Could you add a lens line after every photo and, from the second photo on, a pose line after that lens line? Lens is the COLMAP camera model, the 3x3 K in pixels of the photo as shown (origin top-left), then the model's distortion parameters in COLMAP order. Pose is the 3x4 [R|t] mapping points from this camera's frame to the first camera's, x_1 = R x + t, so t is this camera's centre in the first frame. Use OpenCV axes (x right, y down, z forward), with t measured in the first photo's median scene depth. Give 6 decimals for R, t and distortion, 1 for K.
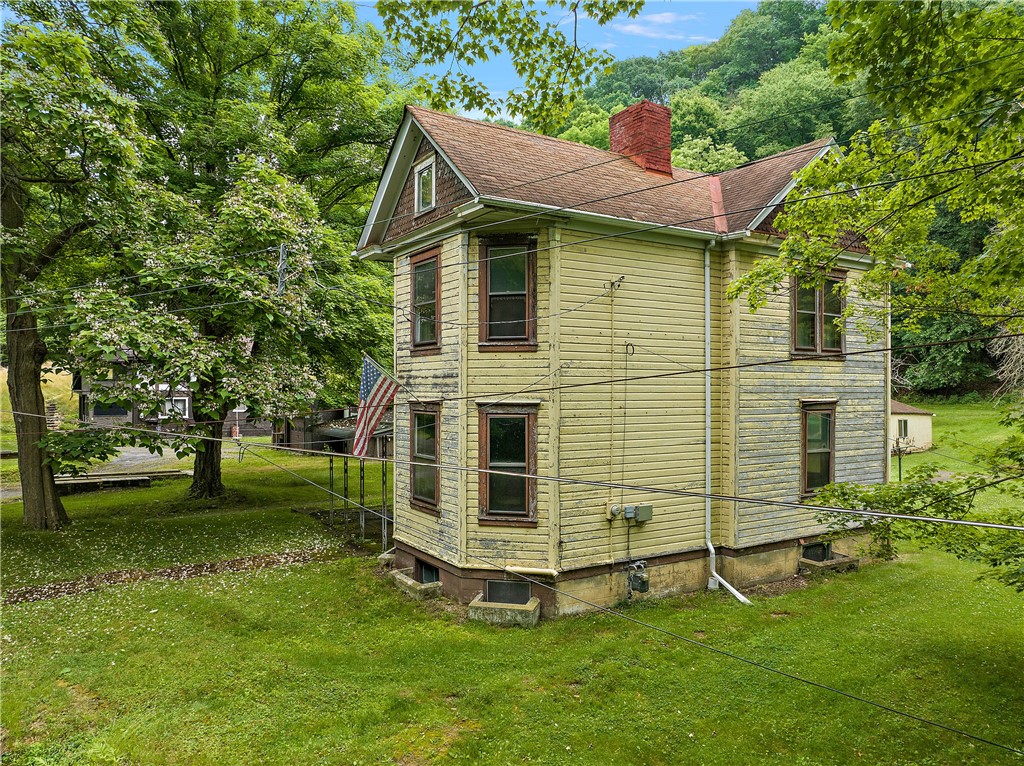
lens RADIAL K [[734.8, 0, 512.0], [0, 734.8, 383.0], [0, 0, 1]] dist [-0.039308, -0.002980]
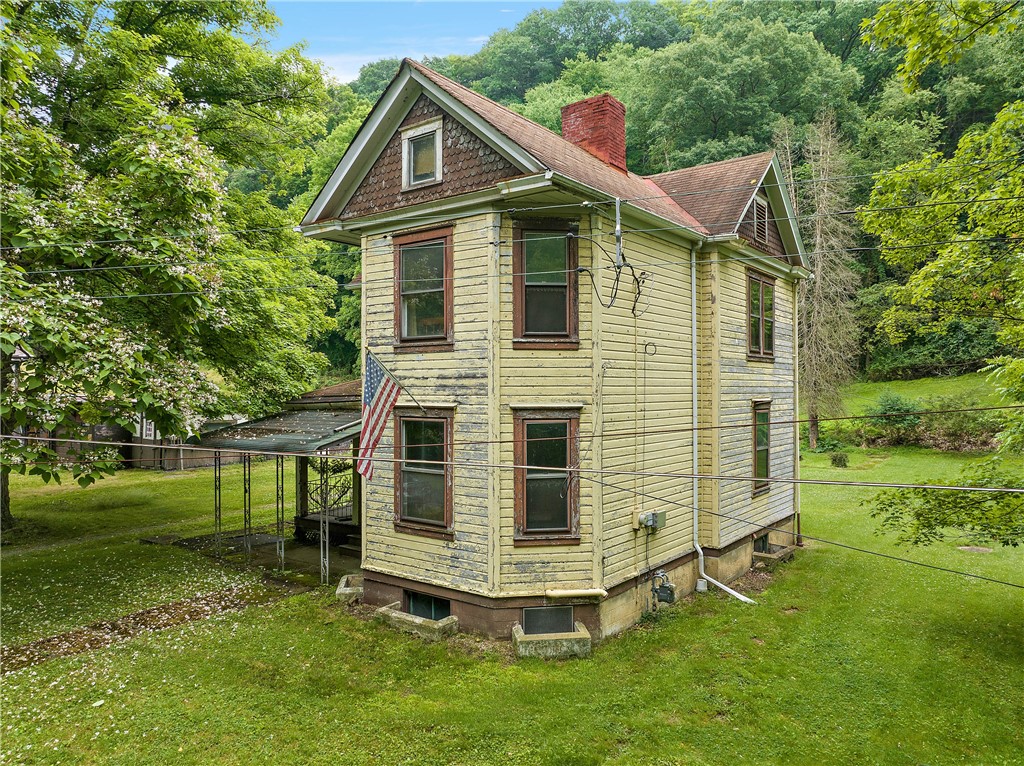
lens RADIAL K [[728.1, 0, 515.8], [0, 728.1, 375.7], [0, 0, 1]] dist [-0.037714, -0.000254]
pose [[0.934275, 0.002063, 0.356547, -0.340029], [0.001447, 0.999953, -0.009578, -0.002266], [-0.356550, 0.009465, 0.934228, 0.179232]]
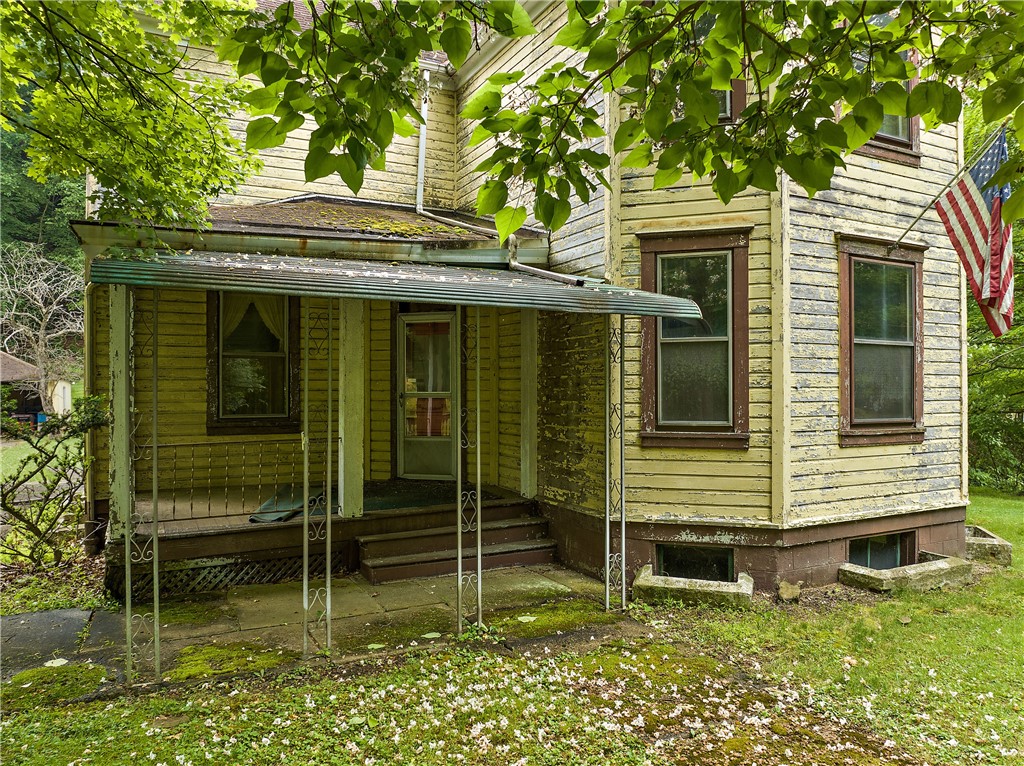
lens RADIAL K [[734.8, 0, 512.0], [0, 734.8, 383.0], [0, 0, 1]] dist [-0.039308, -0.002980]
pose [[0.083478, 0.006247, 0.996490, -0.724220], [-0.006211, 0.999964, -0.005749, 0.144001], [-0.996490, -0.005709, 0.083514, 1.307330]]
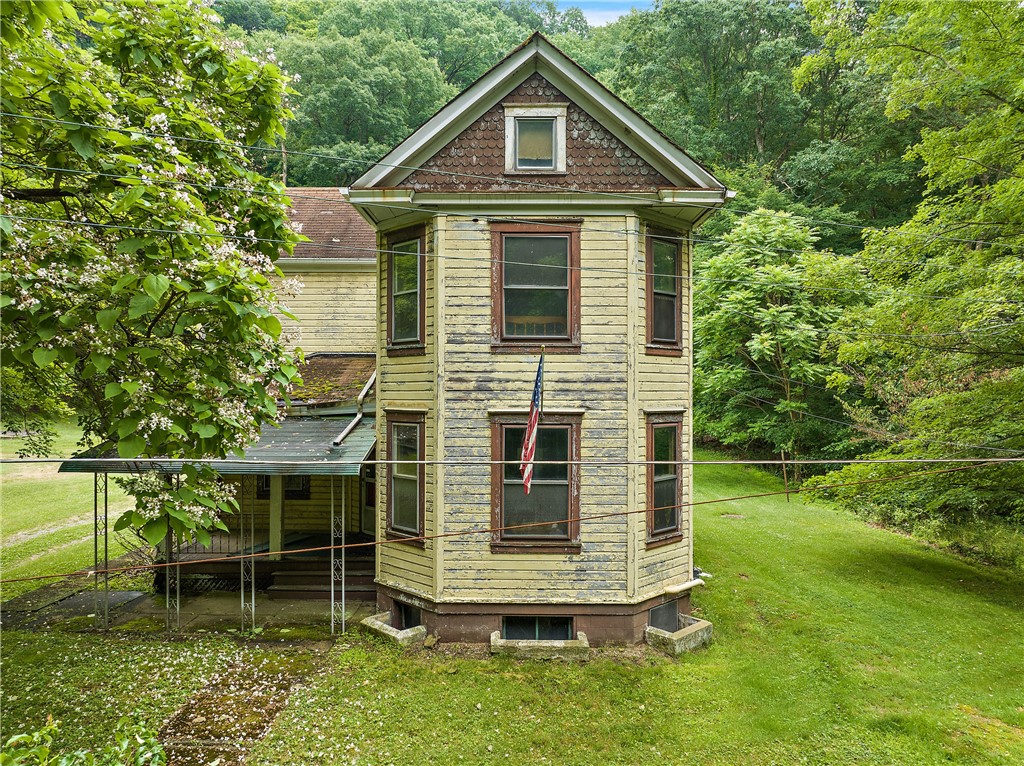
lens RADIAL K [[728.1, 0, 515.8], [0, 728.1, 375.7], [0, 0, 1]] dist [-0.037714, -0.000254]
pose [[0.535774, 0.014131, 0.844243, -0.839865], [-0.008195, 0.999900, -0.011536, -0.005095], [-0.844322, -0.000738, 0.535836, 0.637978]]
